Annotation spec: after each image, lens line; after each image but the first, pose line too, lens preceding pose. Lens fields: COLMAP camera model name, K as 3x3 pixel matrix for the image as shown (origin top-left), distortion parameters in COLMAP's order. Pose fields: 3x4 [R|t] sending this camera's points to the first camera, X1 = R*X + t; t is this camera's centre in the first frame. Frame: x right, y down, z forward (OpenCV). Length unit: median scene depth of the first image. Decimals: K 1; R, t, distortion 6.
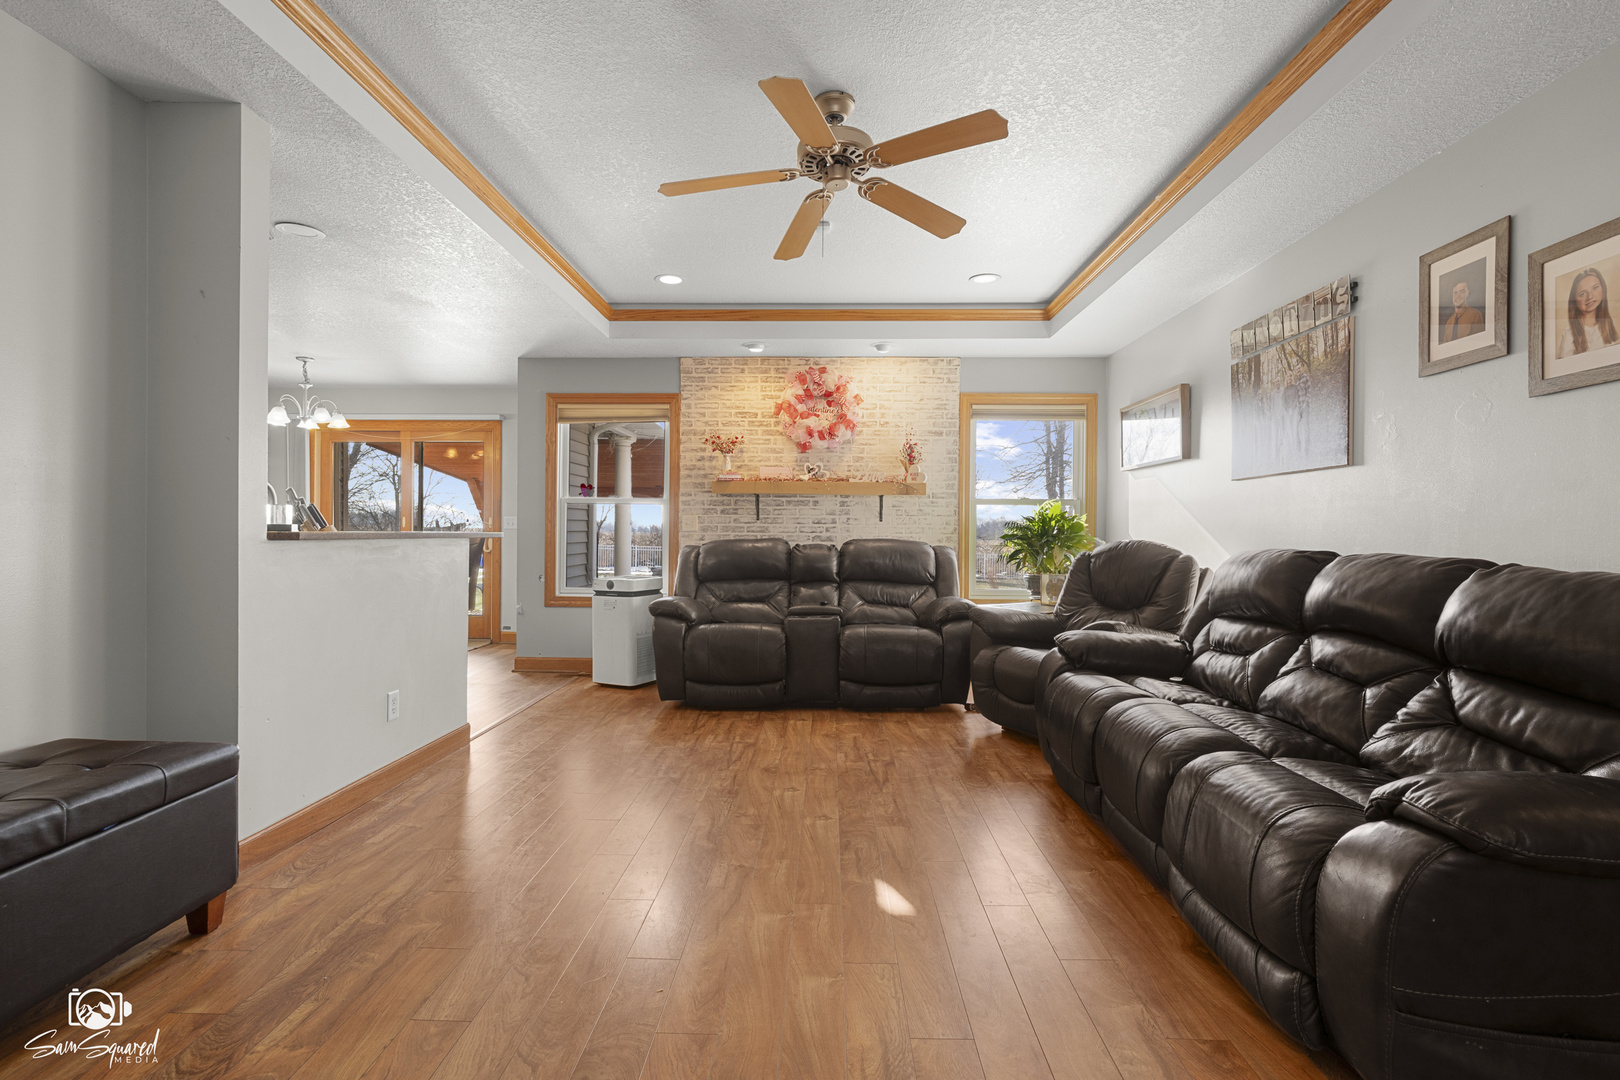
lens RADIAL K [[775.5, 0, 810.0], [0, 775.5, 540.0], [0, 0, 1]] dist [-0.003501, 0.000320]
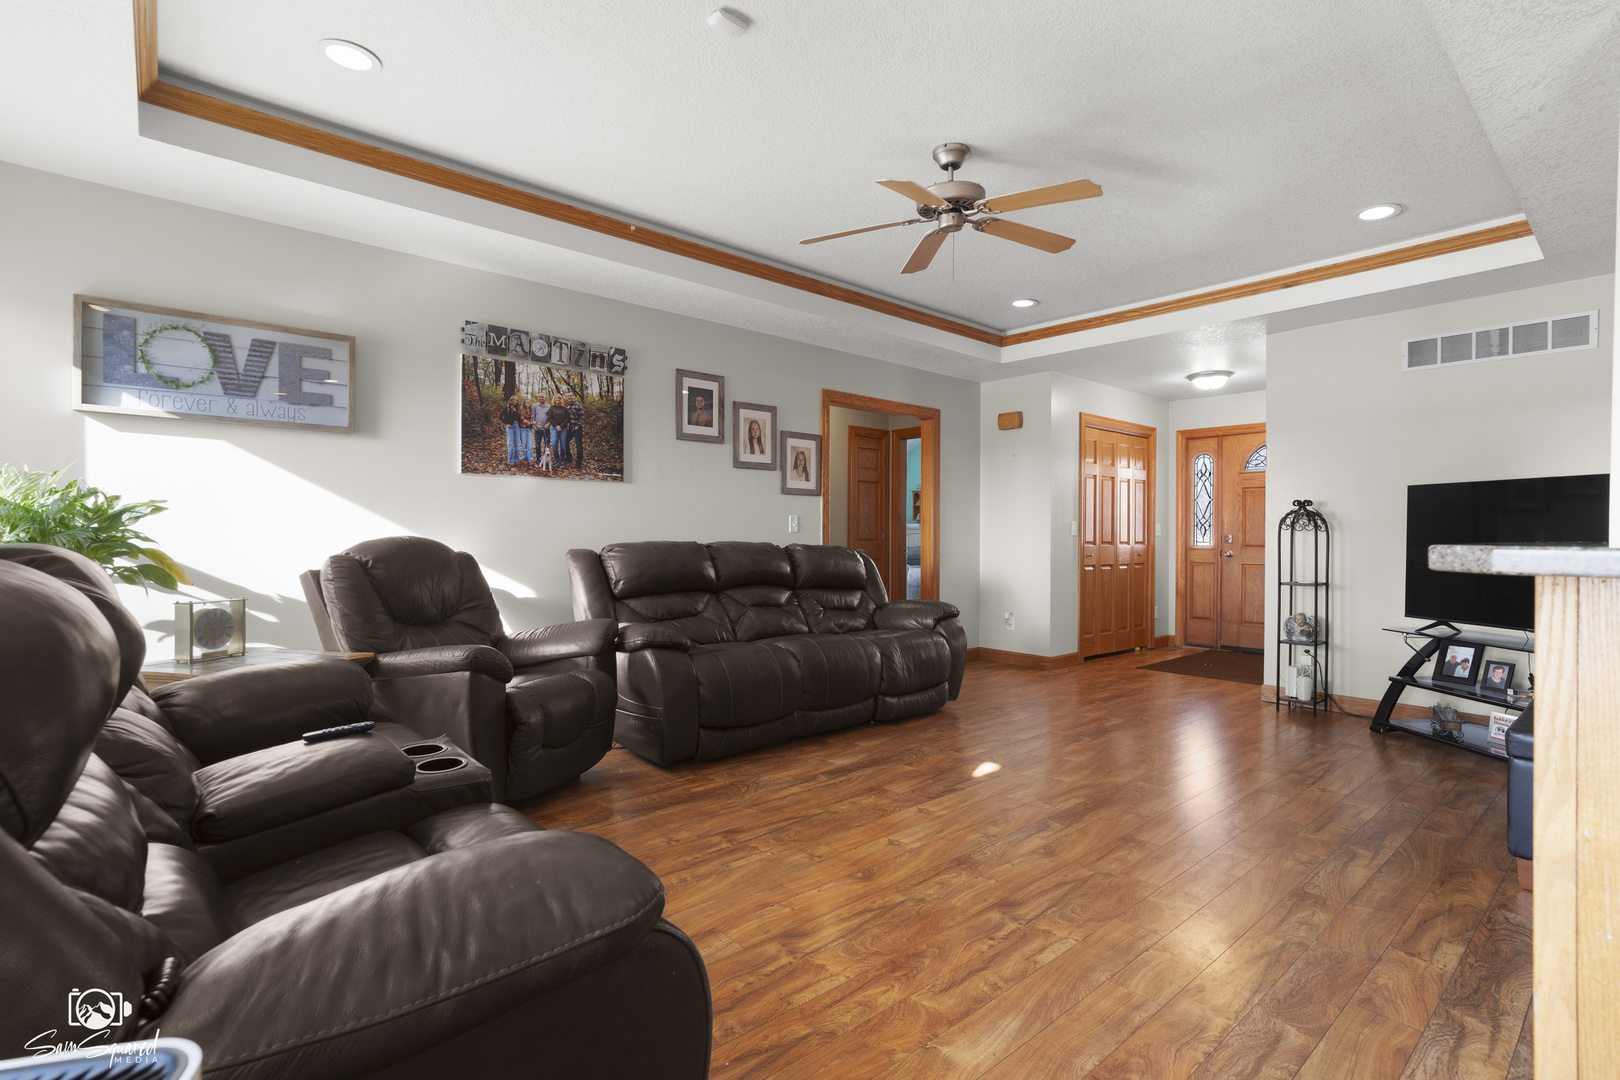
lens RADIAL K [[758.6, 0, 812.8], [0, 758.6, 531.8], [0, 0, 1]] dist [0.002036, 0.000776]
pose [[-0.677522, -0.013653, 0.735376, -0.323800], [-0.008863, 0.999907, 0.010398, -0.011604], [-0.735449, 0.000527, -0.677579, 0.936887]]
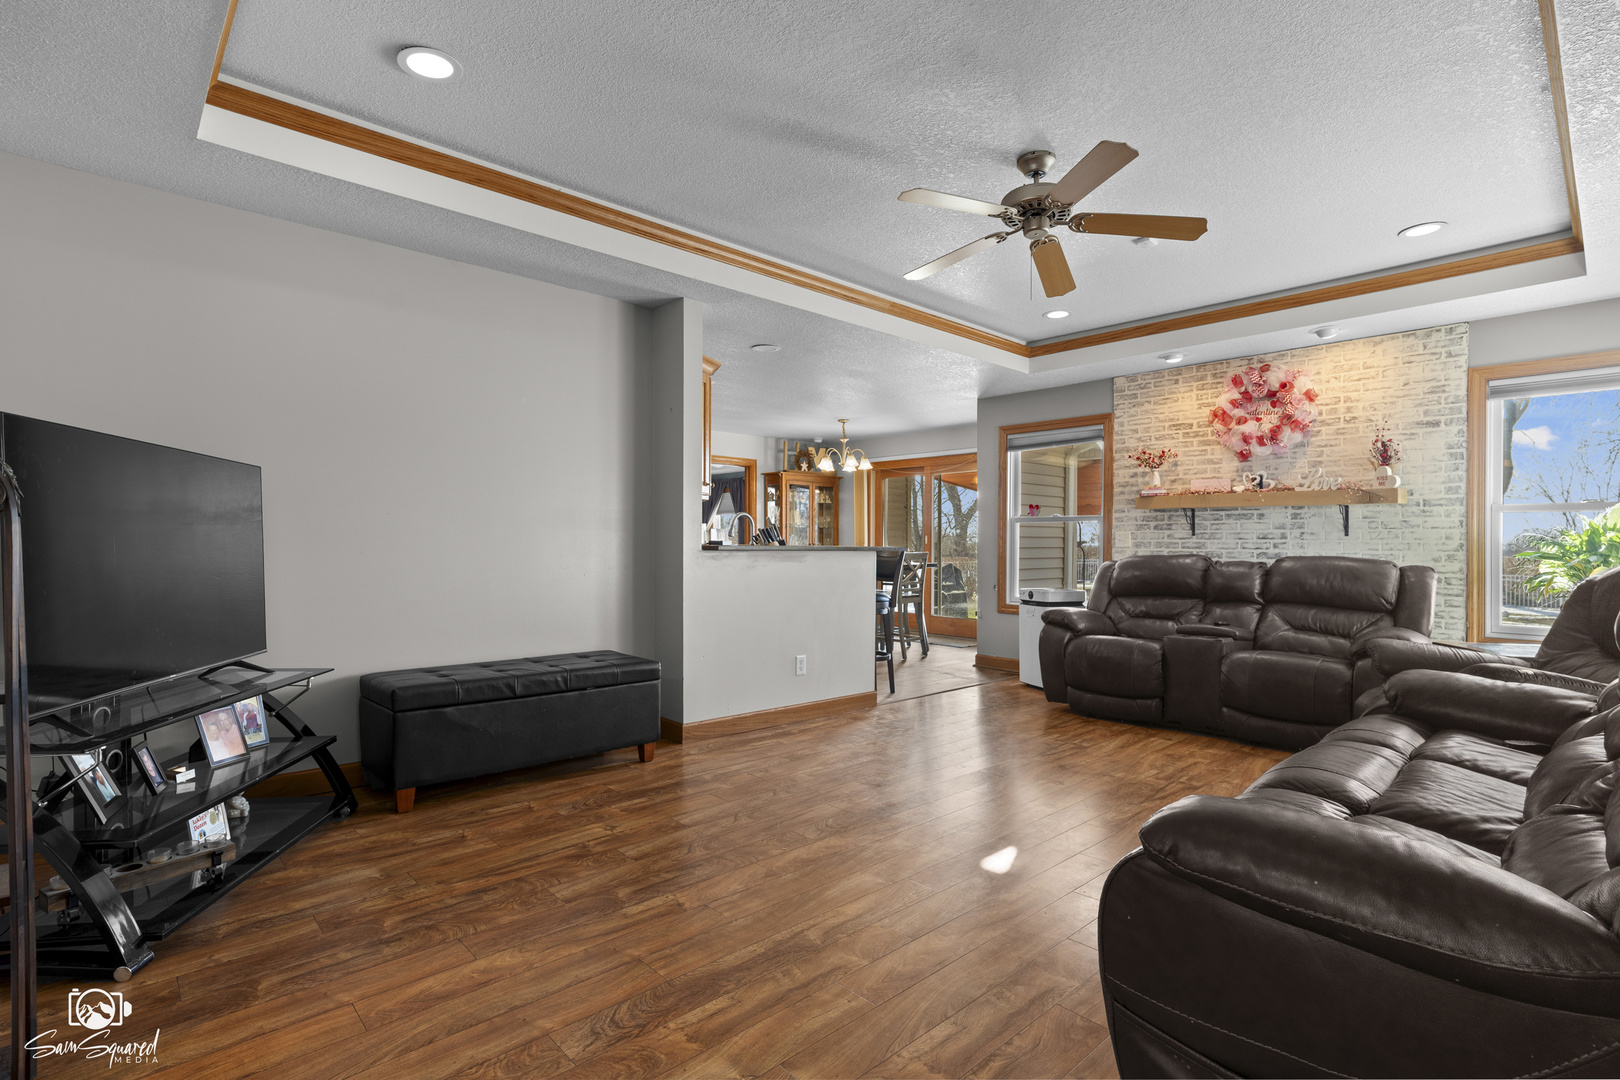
lens RADIAL K [[775.6, 0, 805.3], [0, 775.6, 558.2], [0, 0, 1]] dist [0.000462, 0.000355]
pose [[0.702483, 0.011751, -0.711603, 0.287656], [-0.012221, 0.999915, 0.004448, 0.003931], [0.711595, 0.005573, 0.702567, -0.009984]]
